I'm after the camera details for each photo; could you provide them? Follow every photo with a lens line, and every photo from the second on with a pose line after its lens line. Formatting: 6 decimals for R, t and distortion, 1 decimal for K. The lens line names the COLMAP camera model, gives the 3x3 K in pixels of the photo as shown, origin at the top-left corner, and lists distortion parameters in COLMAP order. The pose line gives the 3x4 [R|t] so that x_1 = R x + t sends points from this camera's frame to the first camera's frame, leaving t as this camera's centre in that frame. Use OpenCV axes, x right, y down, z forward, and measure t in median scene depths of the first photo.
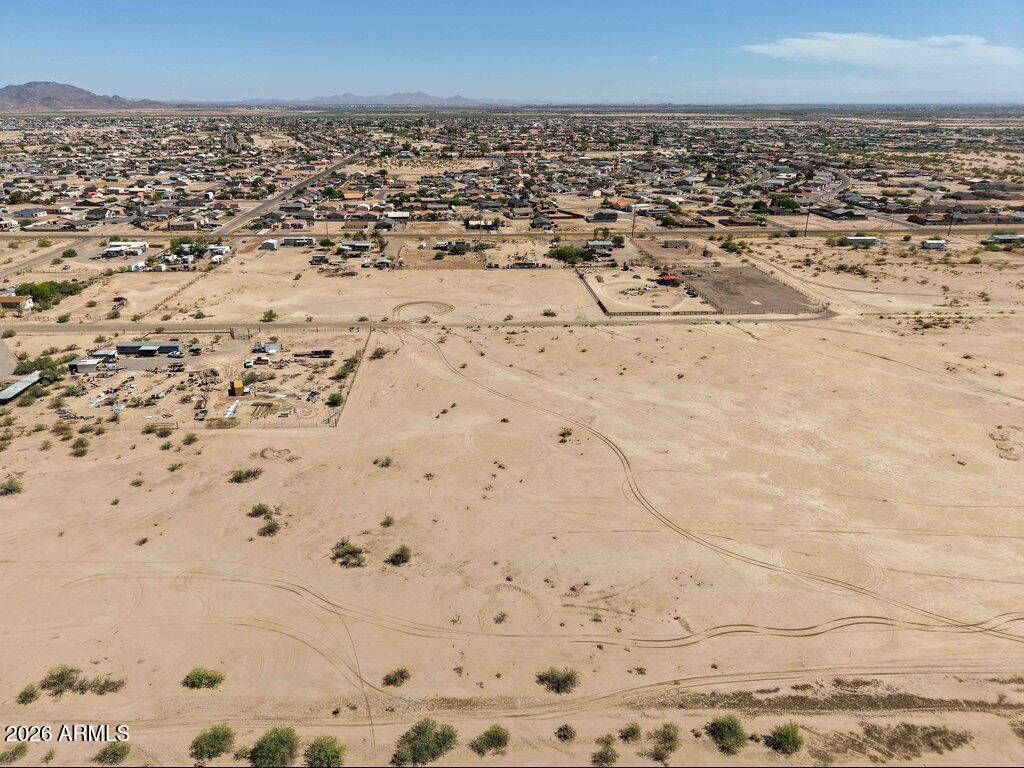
lens RADIAL K [[740.9, 0, 468.6], [0, 740.9, 384.7], [0, 0, 1]] dist [0.012741, -0.000879]
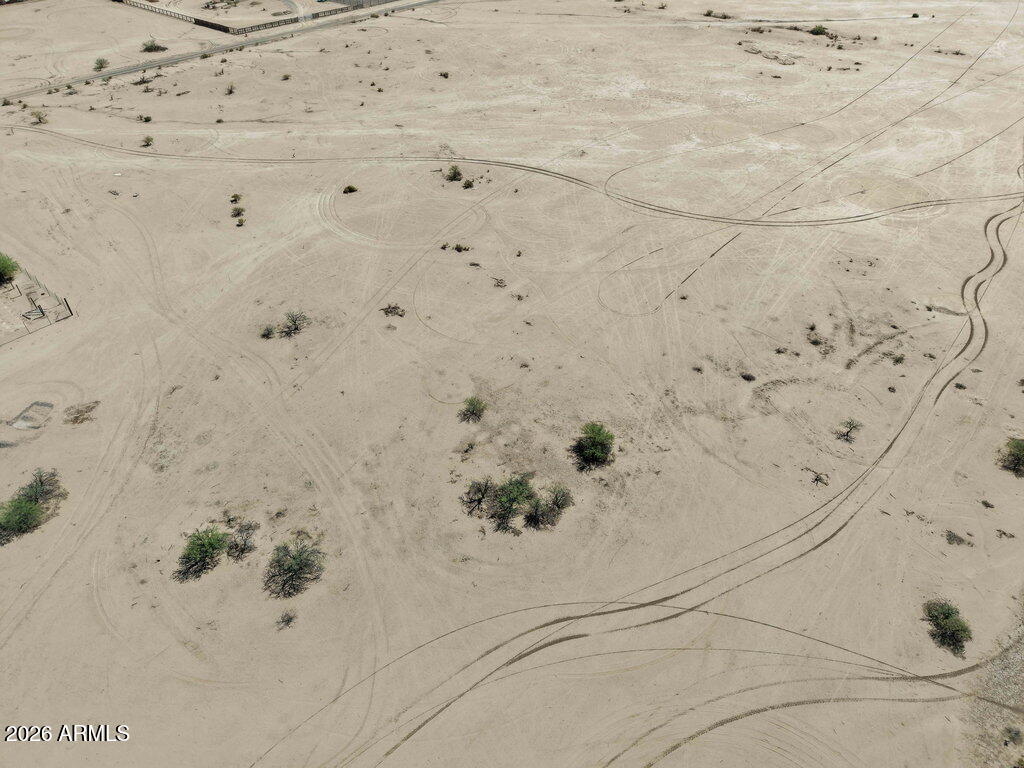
lens RADIAL K [[686.3, 0, 507.3], [0, 686.3, 379.5], [0, 0, 1]] dist [0.032274, -0.040536]
pose [[0.653309, -0.472453, 0.591587, -0.455569], [0.264105, 0.874528, 0.406756, -0.017339], [-0.709532, -0.109496, 0.696114, 0.843888]]
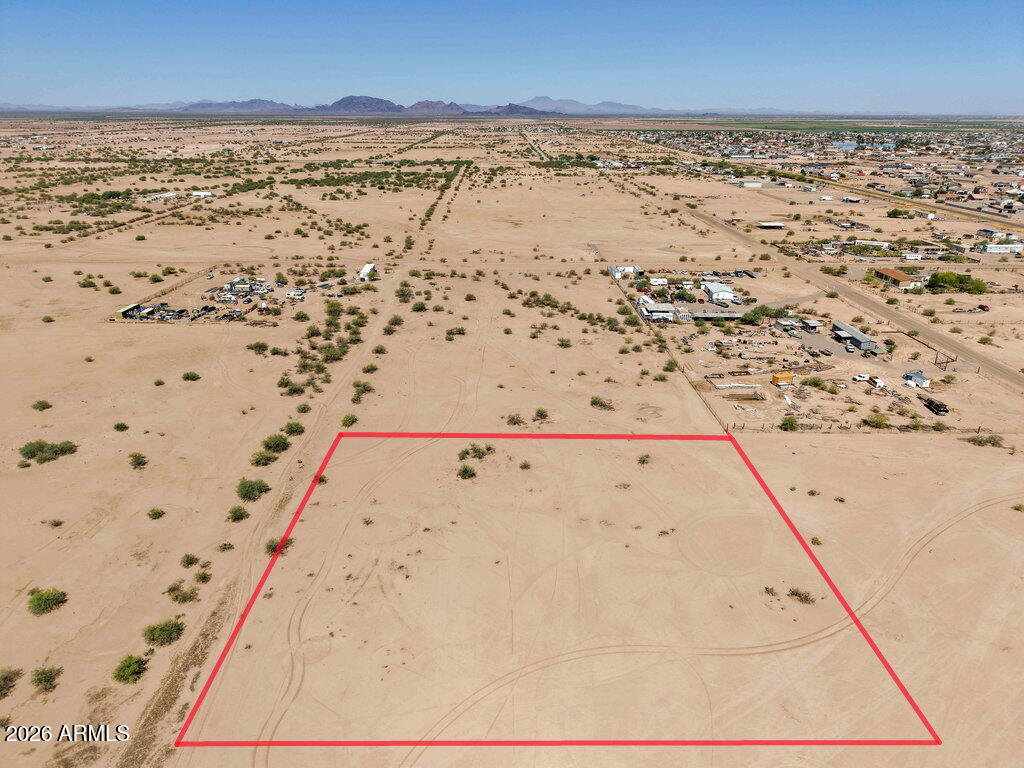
lens RADIAL K [[686.3, 0, 507.3], [0, 686.3, 379.5], [0, 0, 1]] dist [0.032274, -0.040536]
pose [[-0.008569, 0.365481, -0.930779, 0.972238], [-0.358251, 0.867904, 0.344091, -0.321699], [0.933586, 0.336401, 0.123497, 1.032321]]
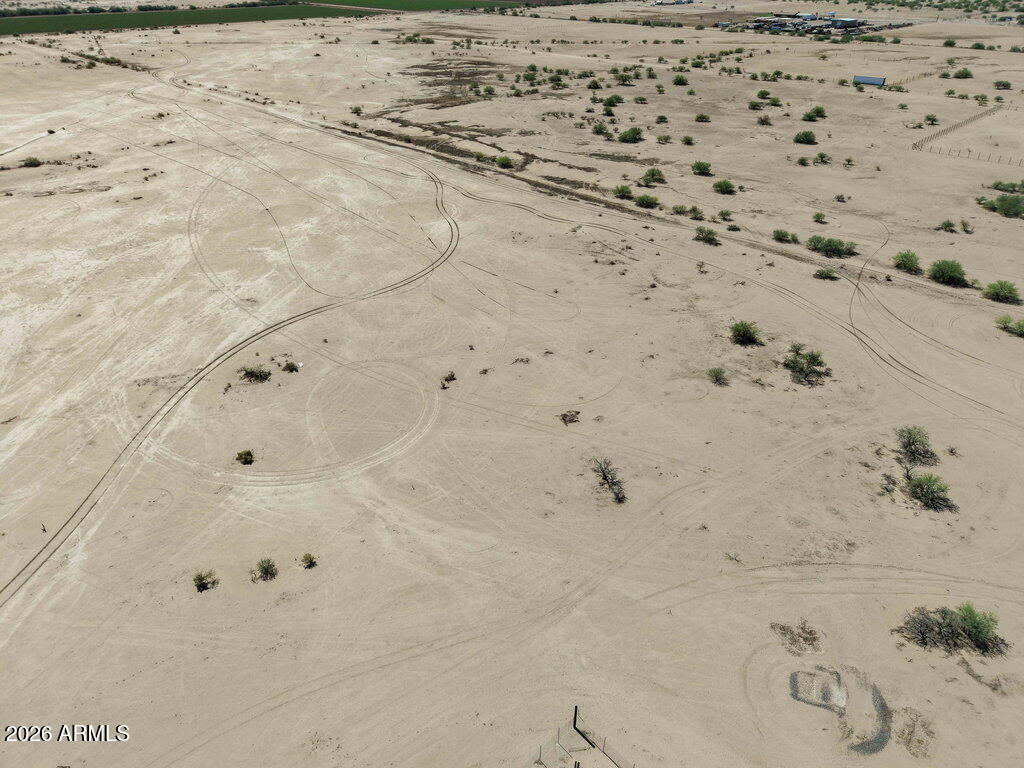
lens RADIAL K [[686.3, 0, 507.3], [0, 686.3, 379.5], [0, 0, 1]] dist [0.032274, -0.040536]
pose [[-0.688618, -0.375935, 0.620064, -0.447555], [0.258862, 0.671319, 0.694493, -0.343272], [-0.677345, 0.638751, -0.364967, 1.704137]]
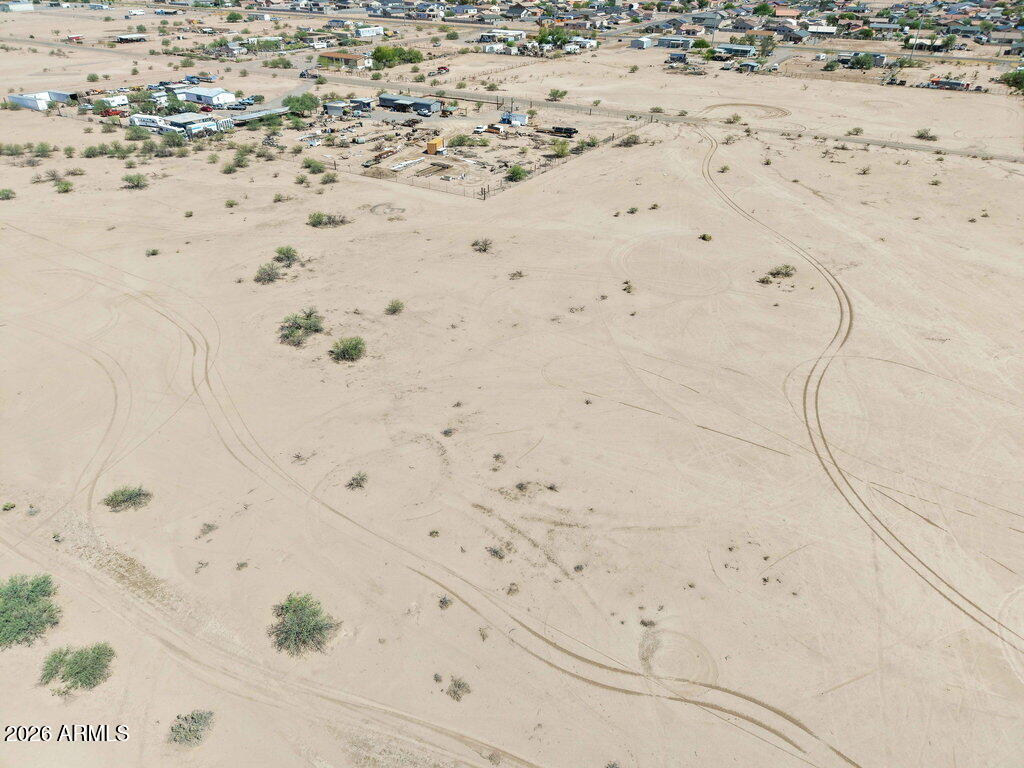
lens RADIAL K [[686.3, 0, 507.3], [0, 686.3, 379.5], [0, 0, 1]] dist [0.032274, -0.040536]
pose [[0.834783, 0.296466, -0.463944, 0.374958], [-0.200958, 0.948579, 0.244567, 0.090752], [0.512594, -0.110927, 0.851436, 0.639334]]
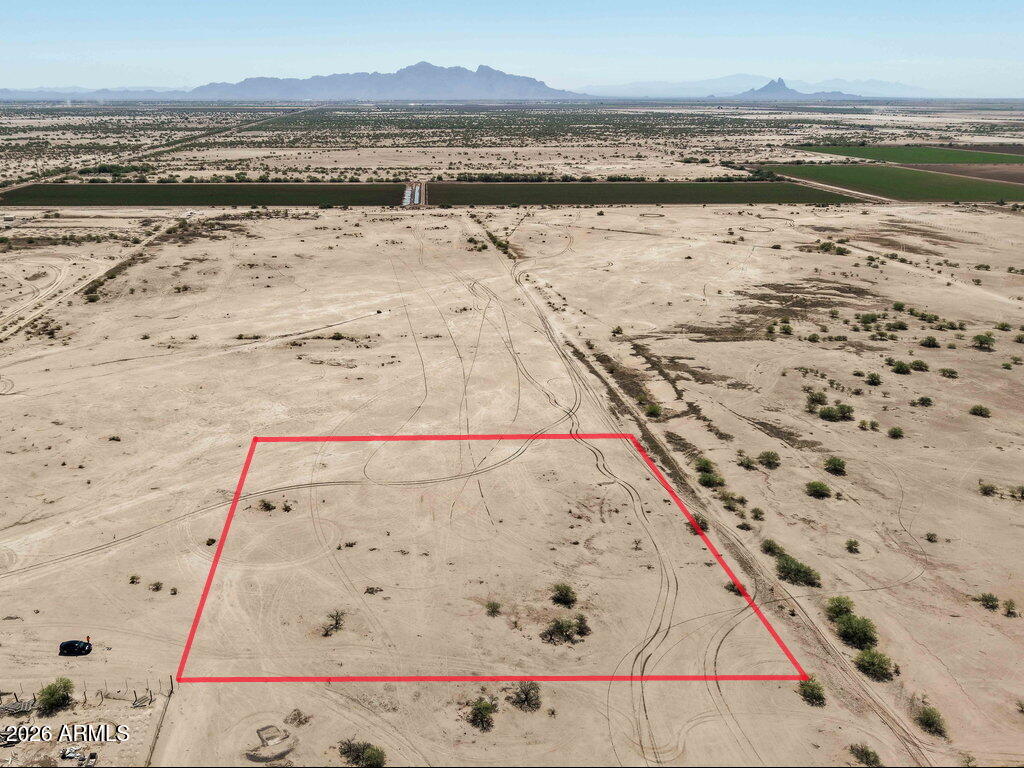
lens RADIAL K [[902.4, 0, 421.4], [0, 902.4, 385.0], [0, 0, 1]] dist [0.110581, -0.226941]
pose [[-0.032485, -0.299885, 0.953422, -1.264777], [0.355398, 0.888115, 0.291453, -0.454960], [-0.934150, 0.348312, 0.077729, 1.156602]]
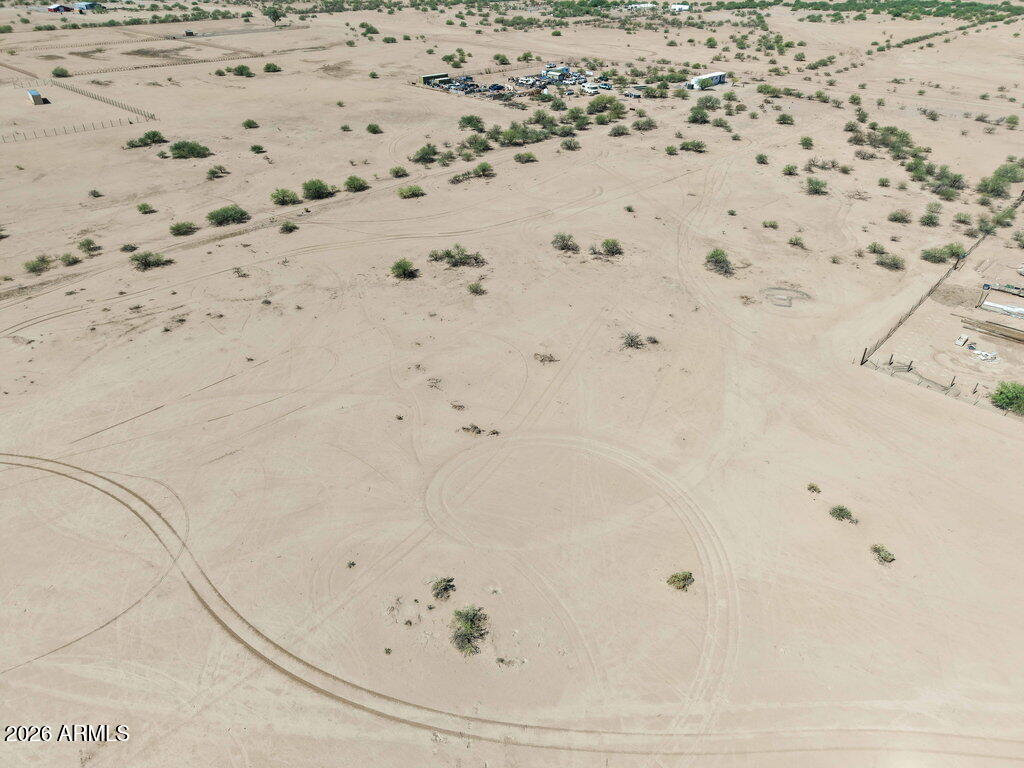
lens RADIAL K [[686.3, 0, 507.3], [0, 686.3, 379.5], [0, 0, 1]] dist [0.032274, -0.040536]
pose [[-0.699039, 0.379456, -0.606100, 0.399666], [-0.256398, 0.658232, 0.707807, -0.308121], [0.667536, 0.650187, -0.362838, 1.683639]]
